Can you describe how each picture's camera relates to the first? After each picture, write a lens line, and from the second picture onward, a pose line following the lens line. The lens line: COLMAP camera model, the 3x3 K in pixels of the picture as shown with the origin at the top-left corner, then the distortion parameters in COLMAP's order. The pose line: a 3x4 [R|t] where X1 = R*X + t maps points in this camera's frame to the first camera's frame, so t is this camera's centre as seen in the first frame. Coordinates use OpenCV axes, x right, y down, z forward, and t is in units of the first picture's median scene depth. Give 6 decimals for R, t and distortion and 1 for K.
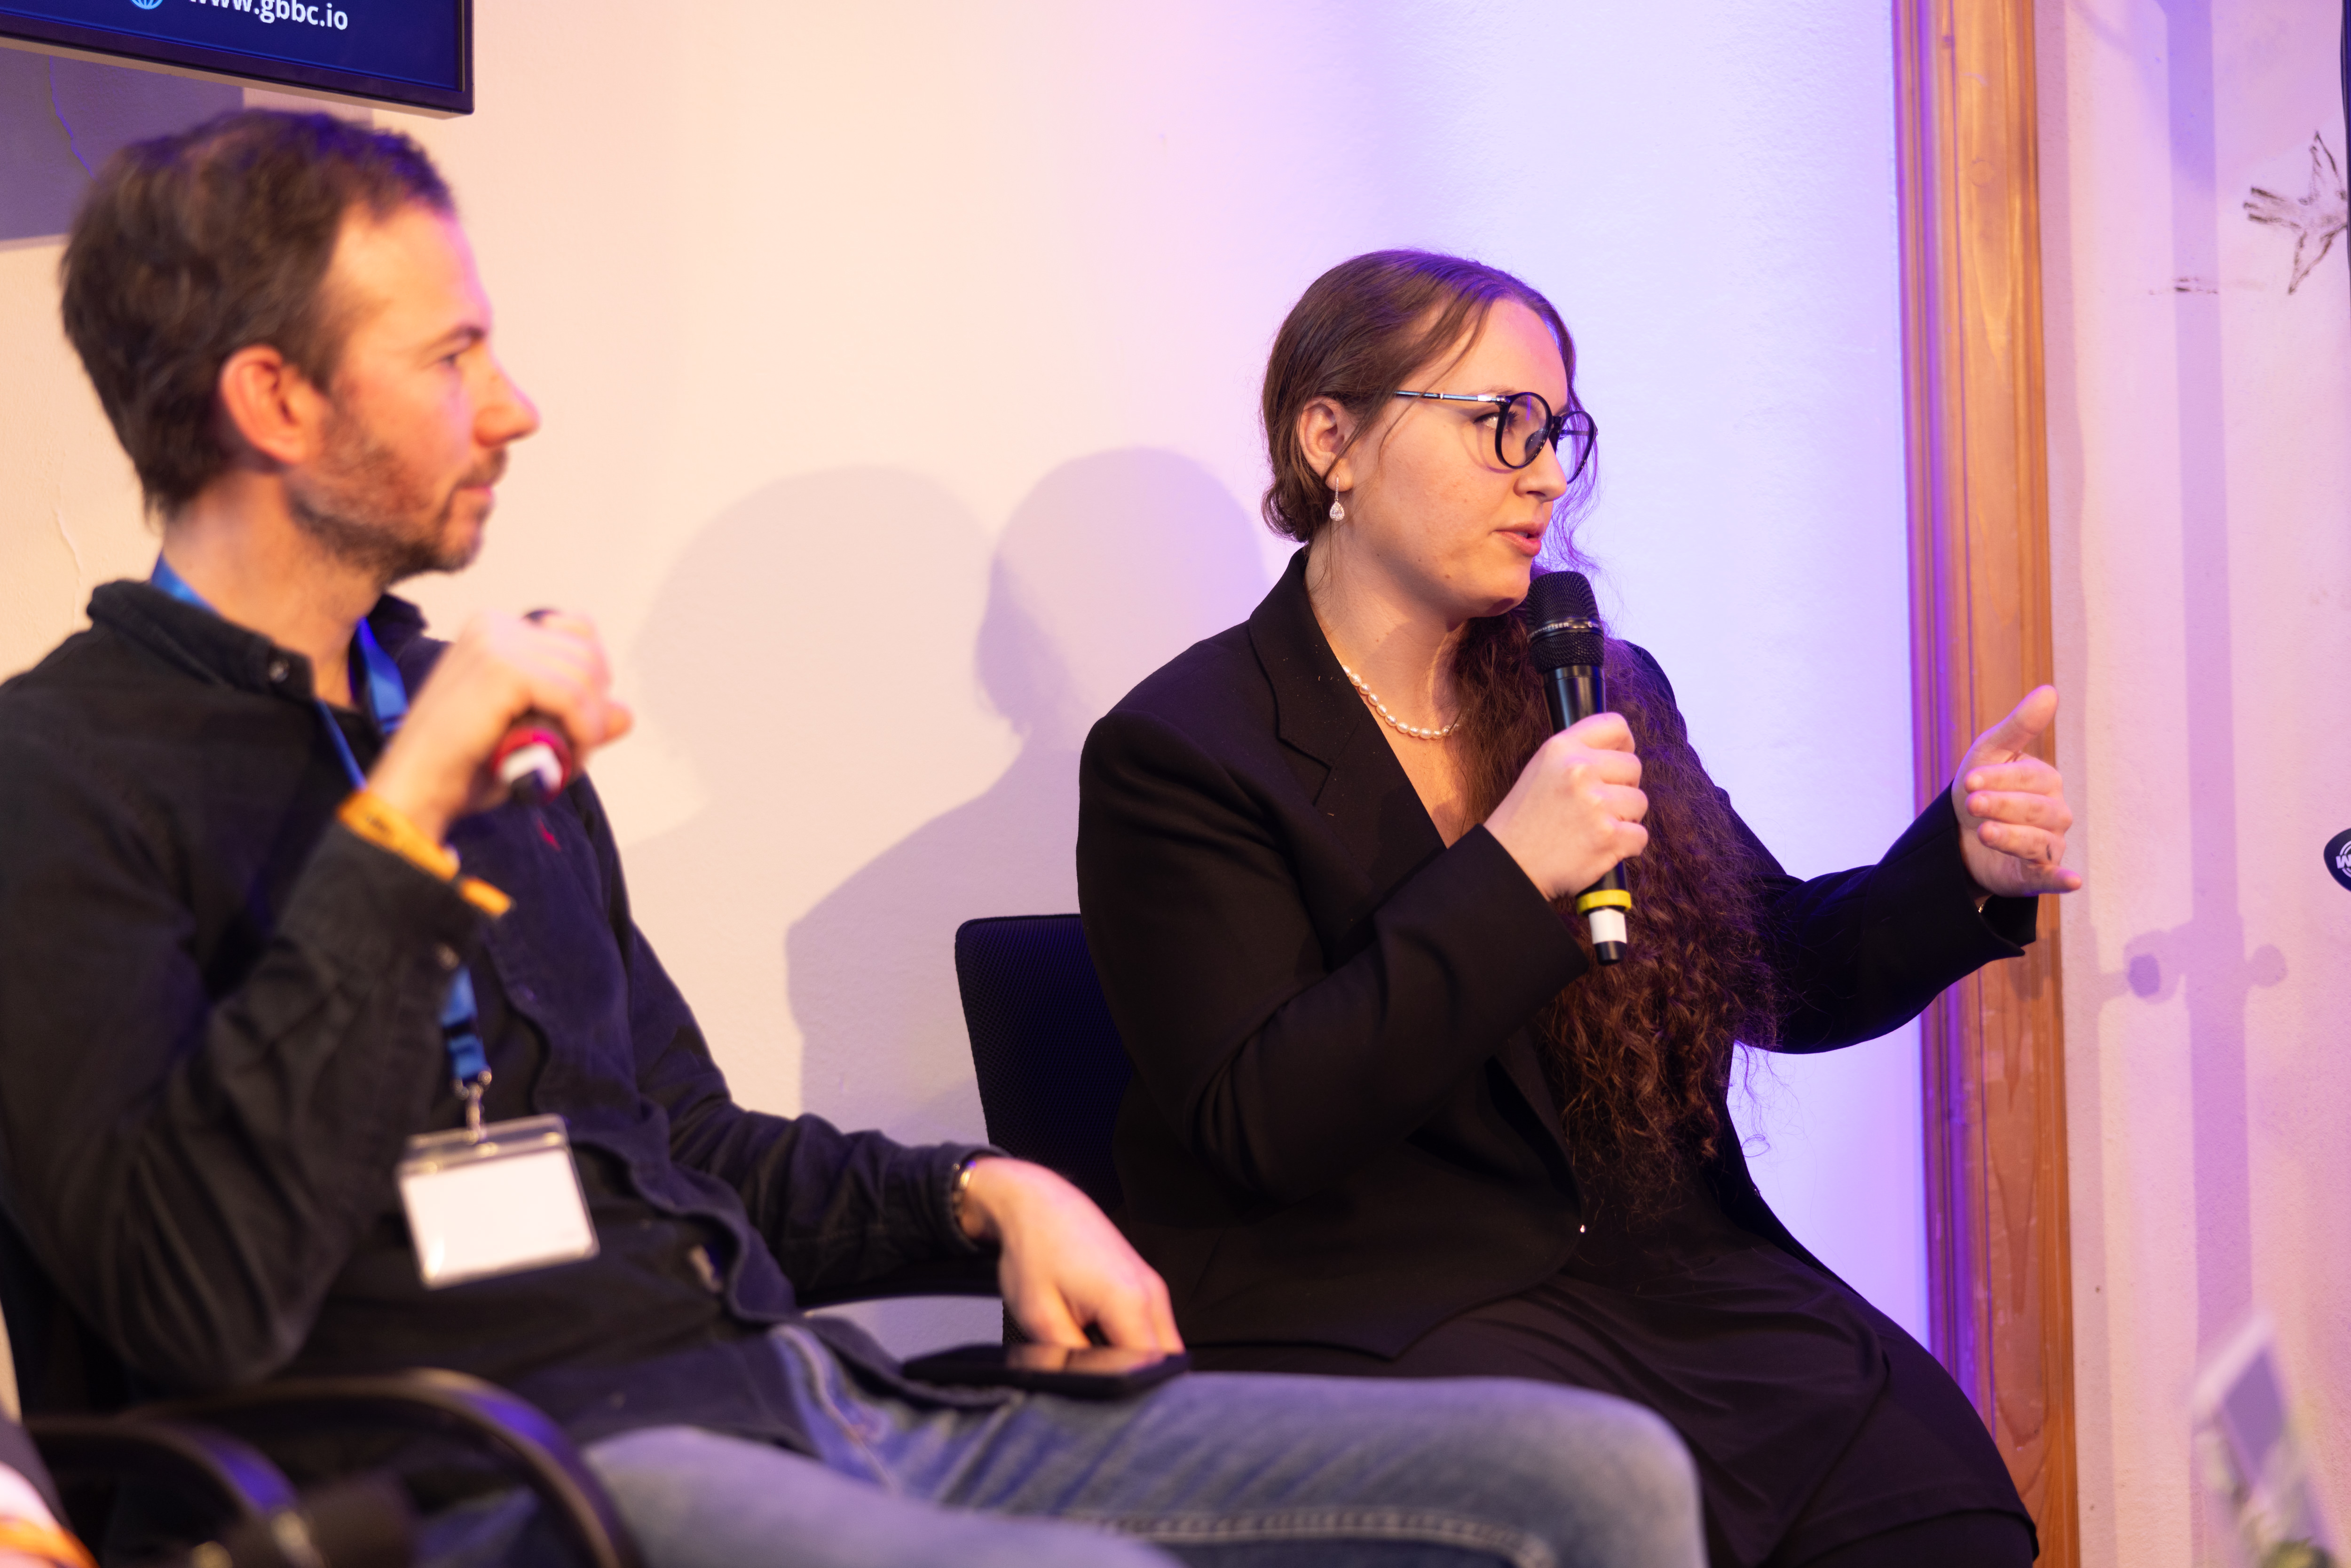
lens RADIAL K [[4065.0, 0, 1236.5], [0, 4065.0, 864.3], [0, 0, 1]] dist [0.021187, 0.000000]
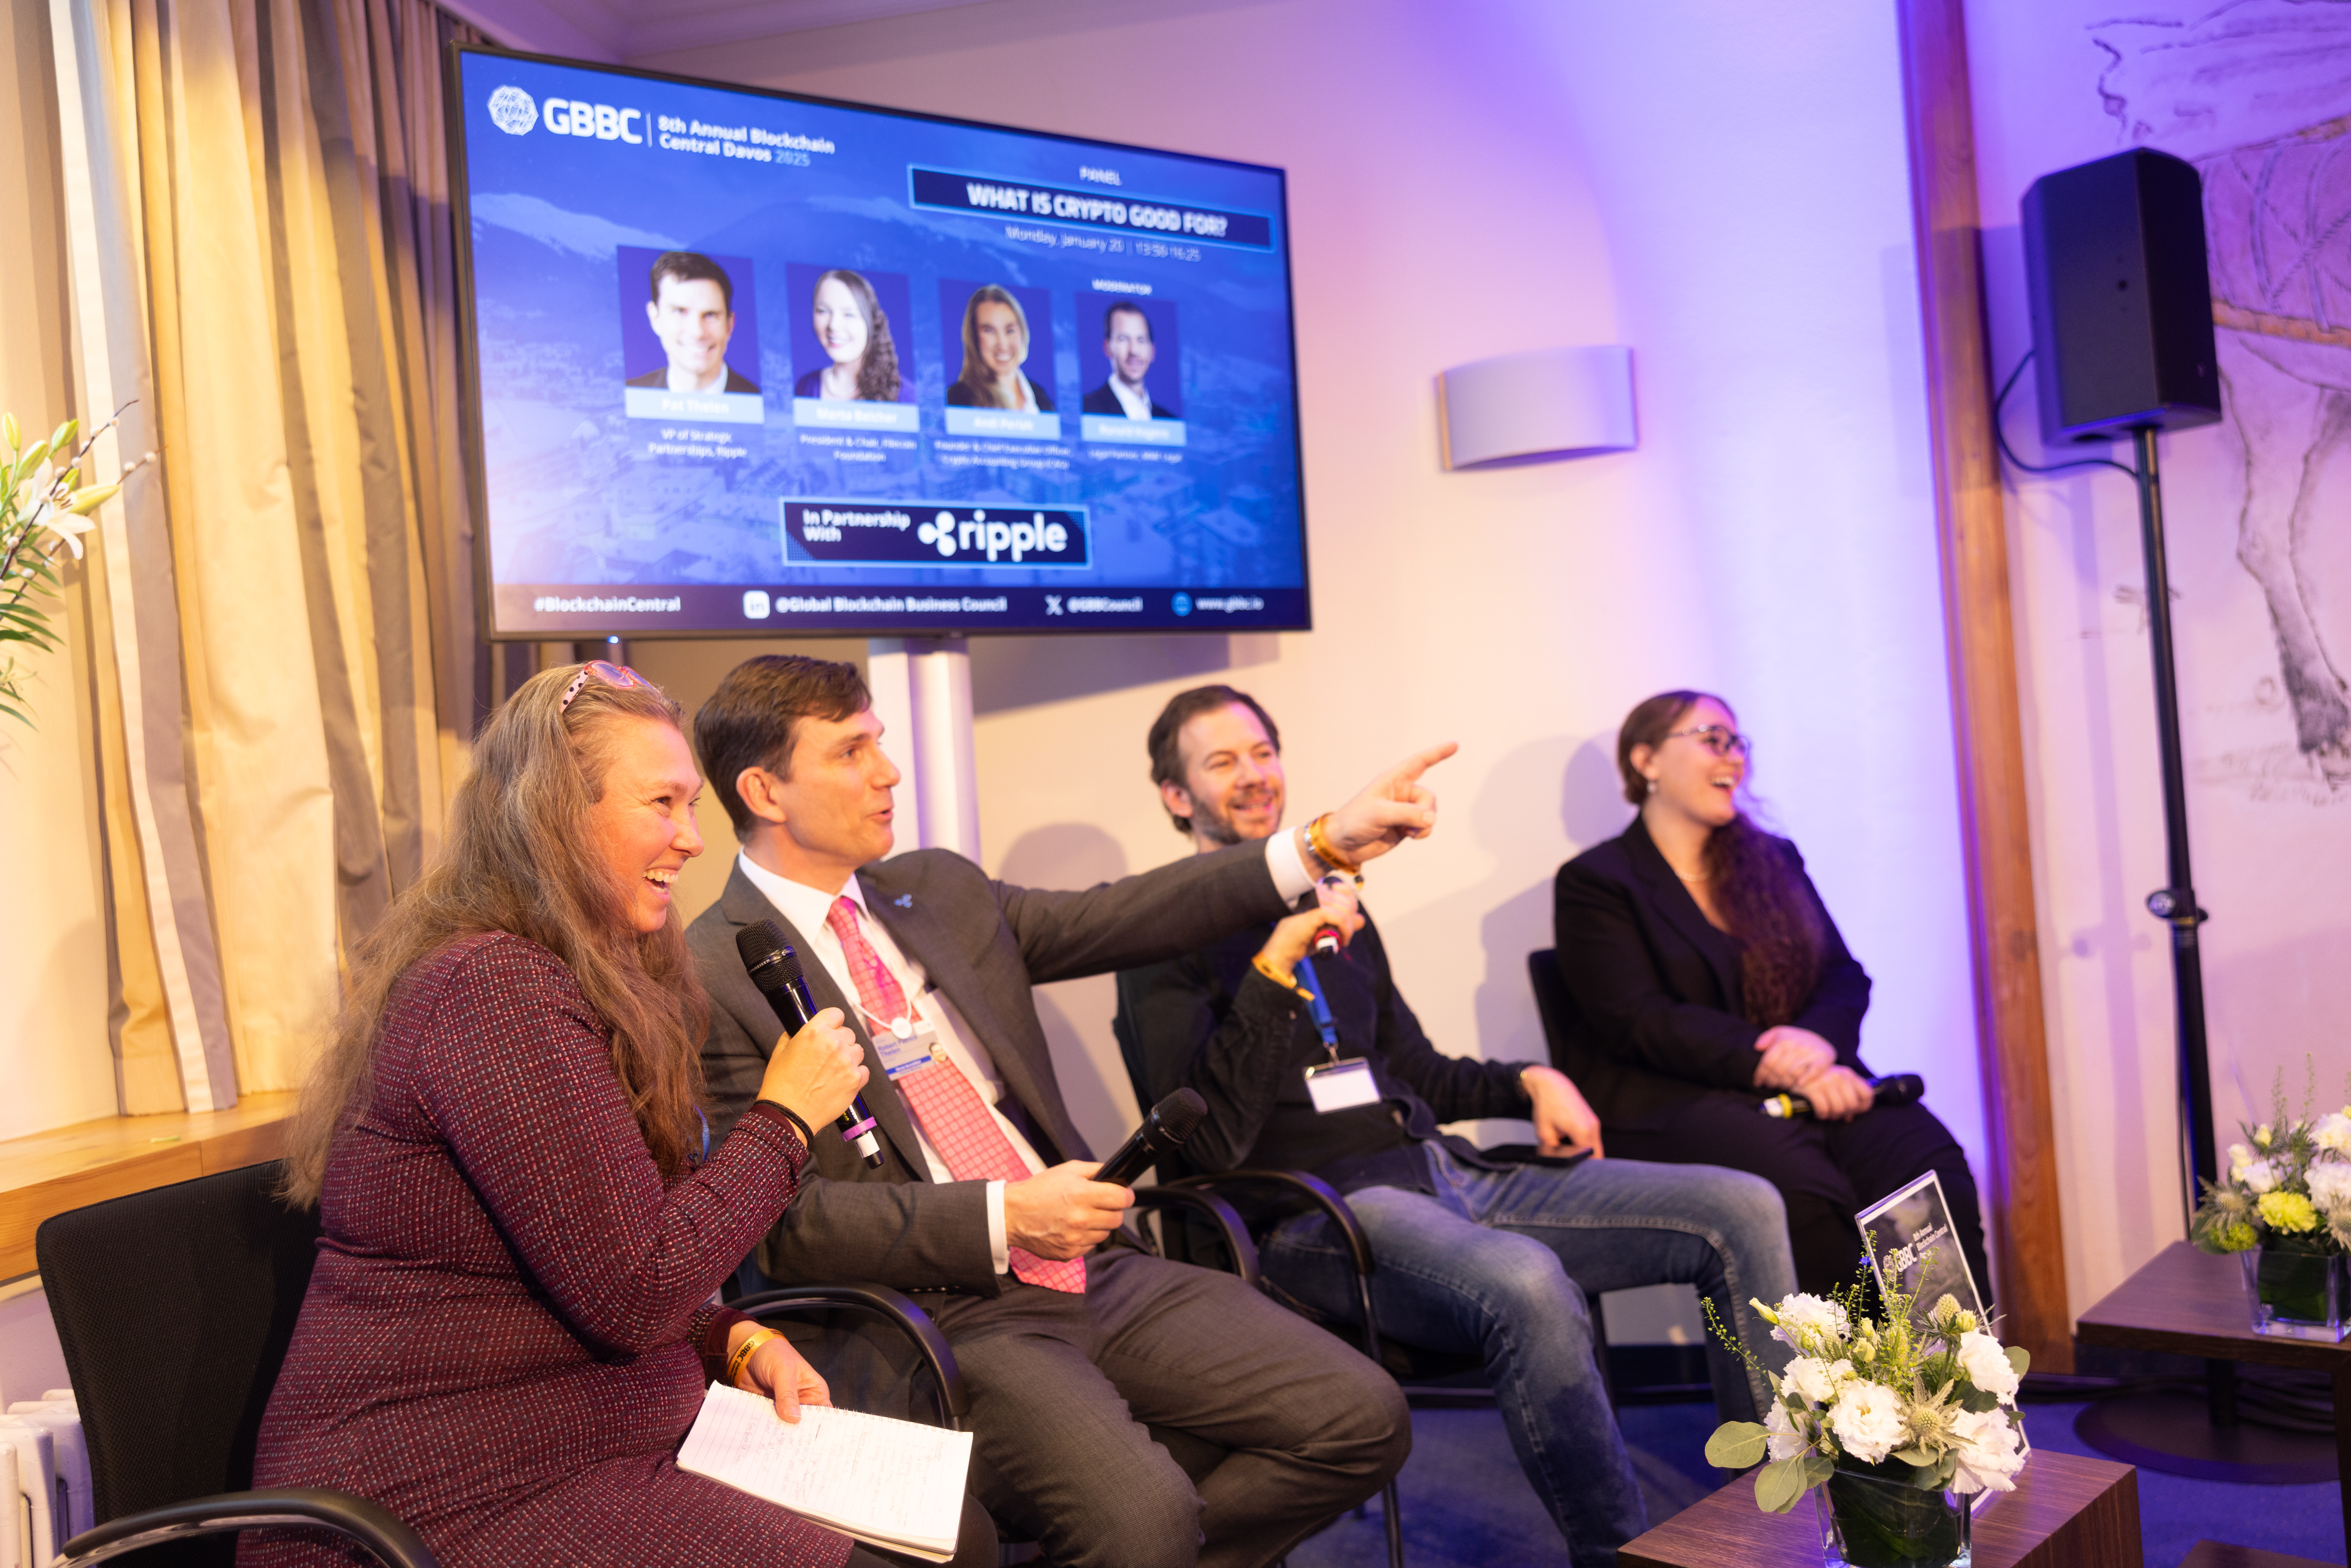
lens RADIAL K [[1964.1, 0, 1174.3], [0, 1964.1, 773.6], [0, 0, 1]] dist [-0.000204, 0.024912]
pose [[0.950092, -0.053628, -0.307325, 0.126169], [0.048947, 0.998538, -0.022924, -0.095632], [0.308106, 0.006737, 0.951328, -0.248915]]
